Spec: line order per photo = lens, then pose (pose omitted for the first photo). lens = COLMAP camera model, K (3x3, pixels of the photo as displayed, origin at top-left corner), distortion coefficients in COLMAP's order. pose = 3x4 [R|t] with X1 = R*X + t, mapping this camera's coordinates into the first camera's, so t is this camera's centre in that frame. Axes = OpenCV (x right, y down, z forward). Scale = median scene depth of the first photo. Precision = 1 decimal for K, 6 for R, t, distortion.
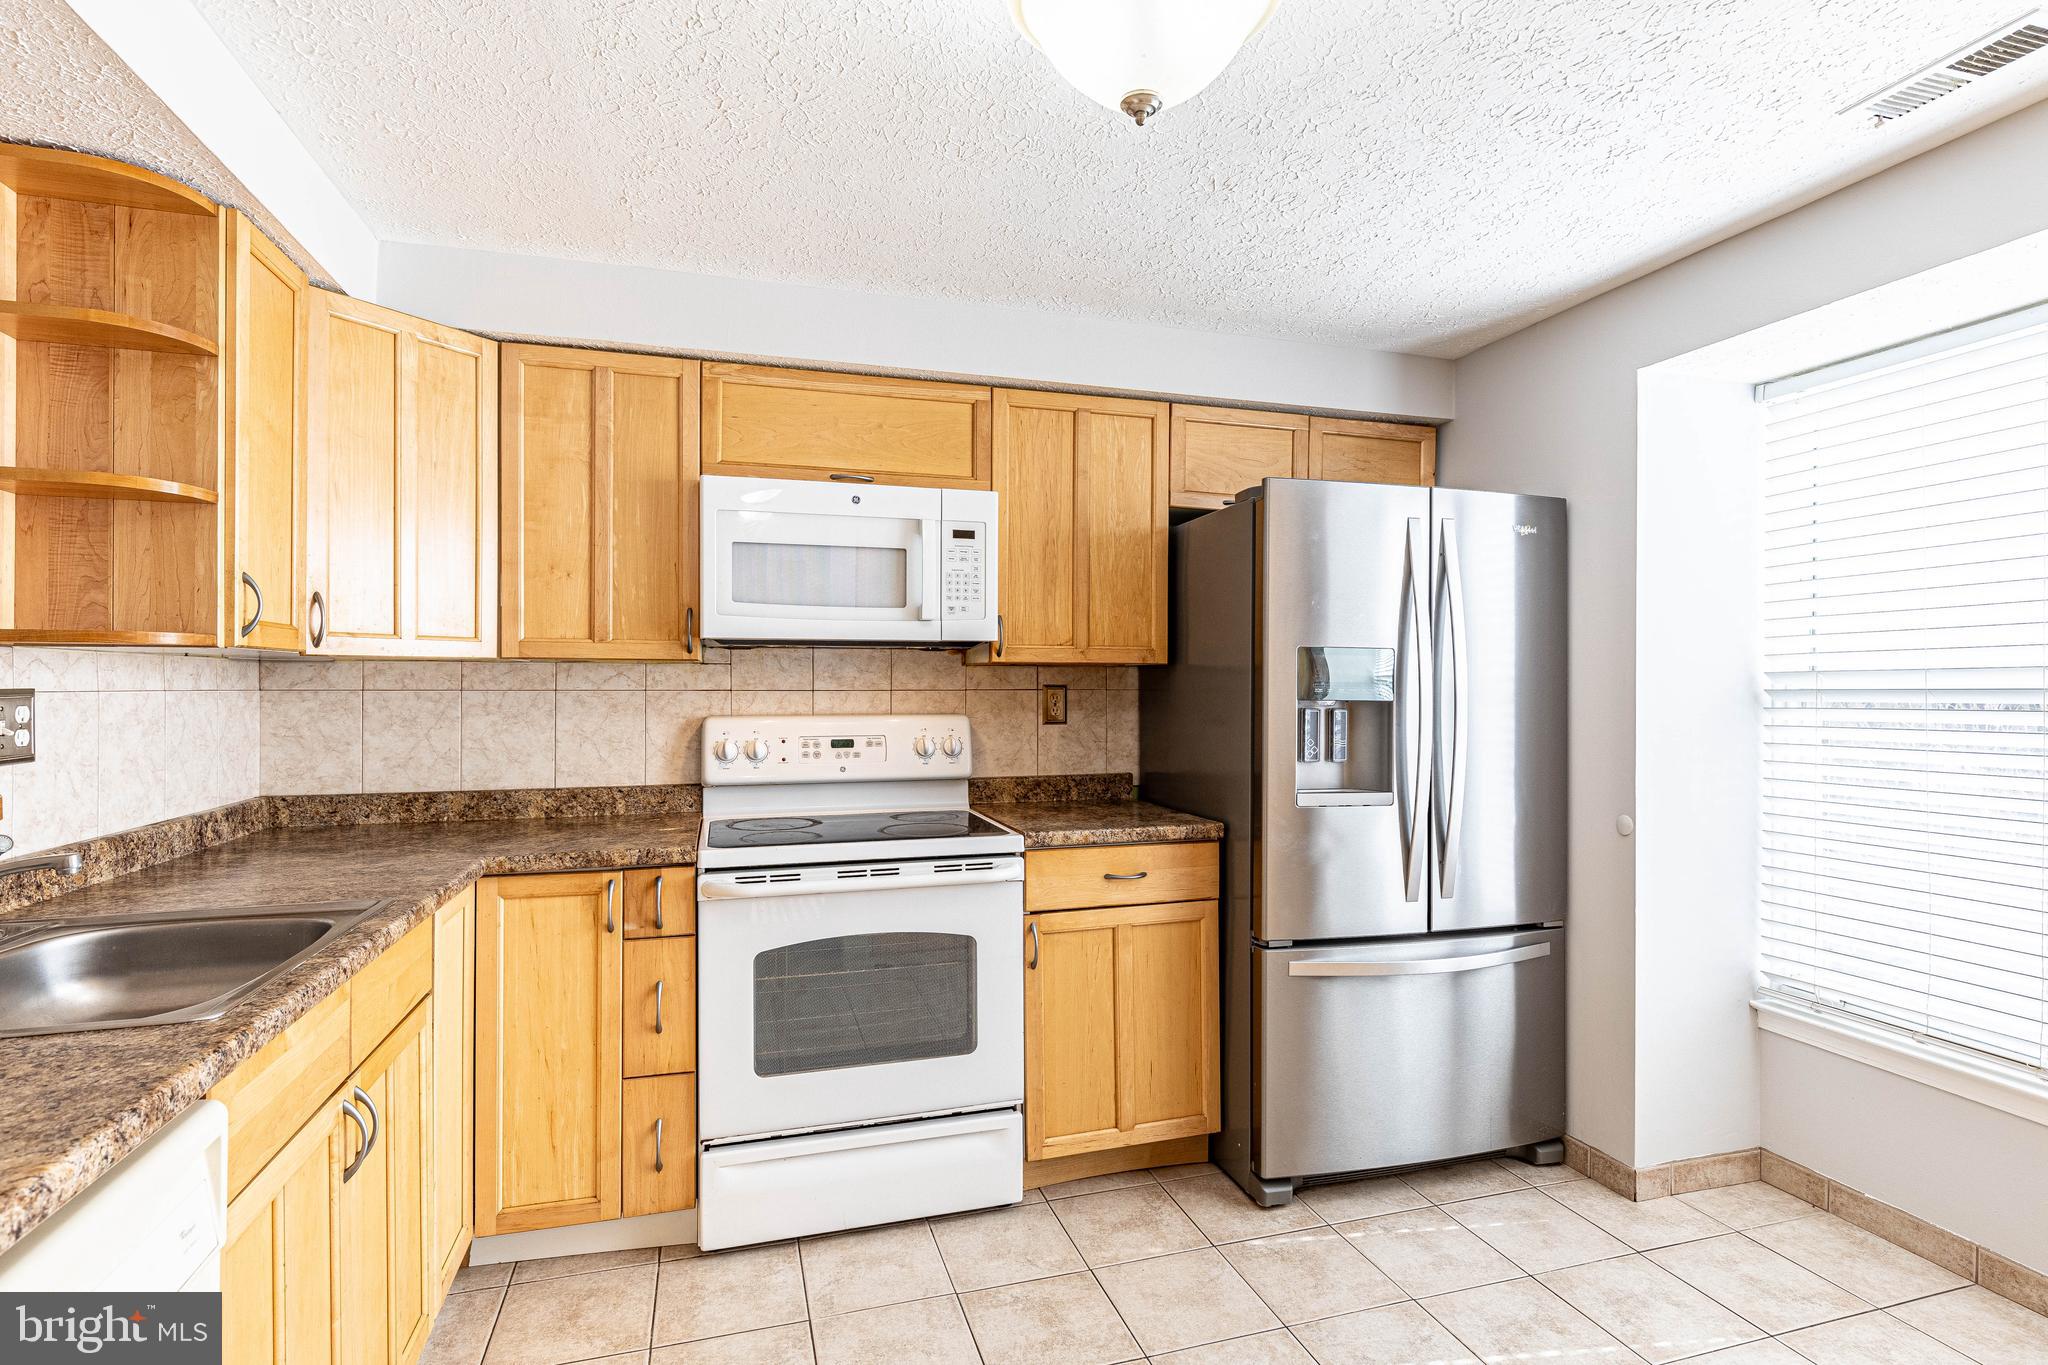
lens RADIAL K [[1008.8, 0, 1015.2], [0, 1008.8, 684.7], [0, 0, 1]] dist [0.001147, 0.000540]
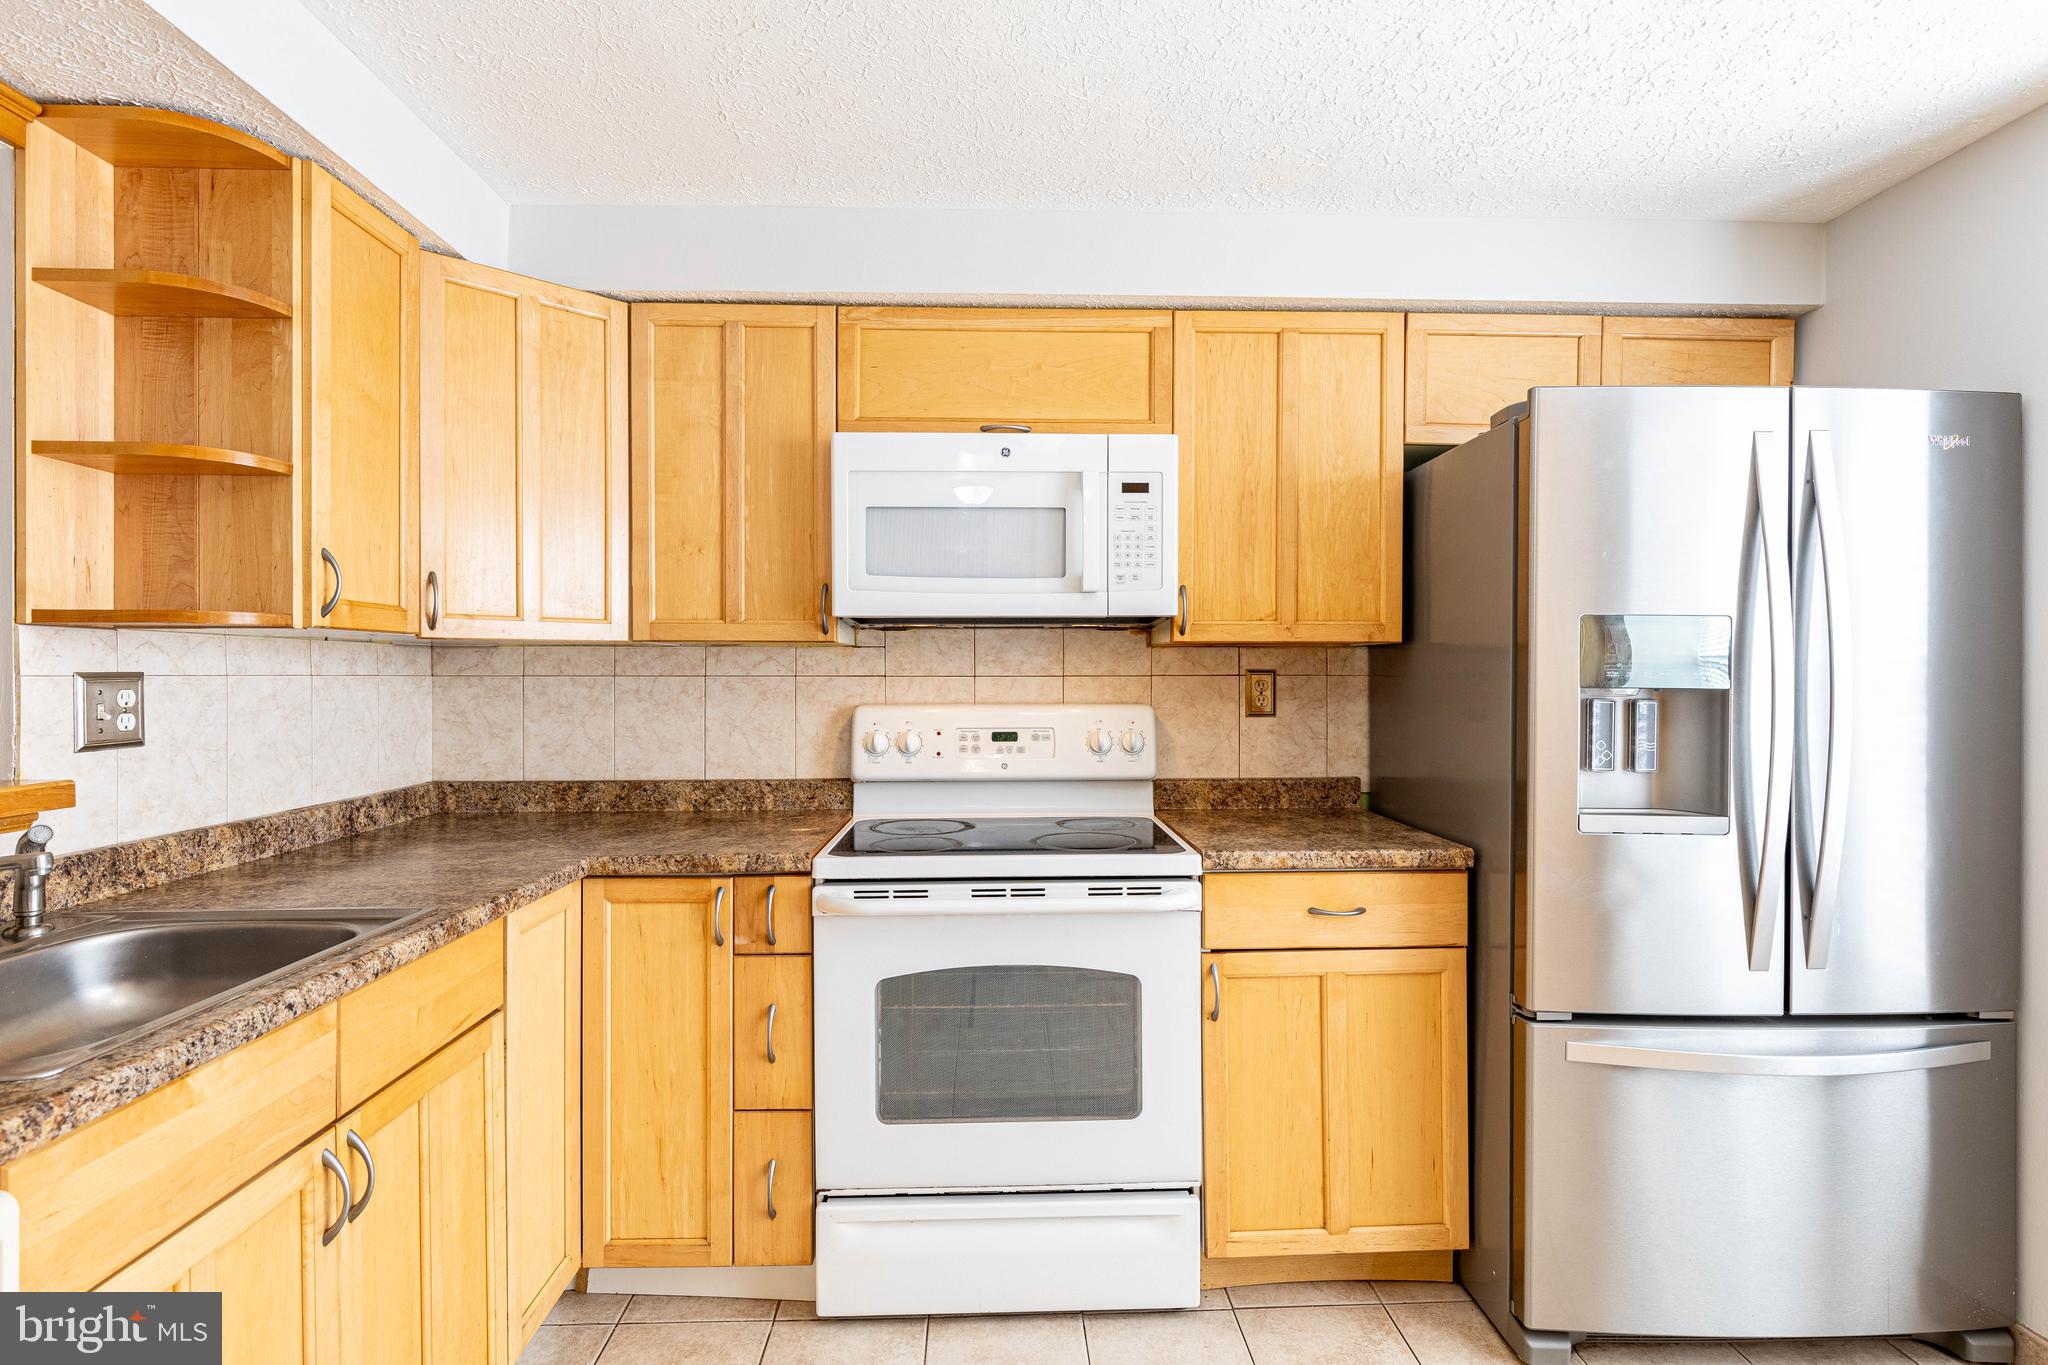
lens RADIAL K [[1008.8, 0, 1013.9], [0, 1008.8, 679.8], [0, 0, 1]] dist [0.001147, 0.000540]
pose [[0.966753, 0.000042, -0.255712, 0.068928], [0.001518, 0.999981, 0.005905, 0.004462], [0.255707, -0.006097, 0.966735, 0.180686]]
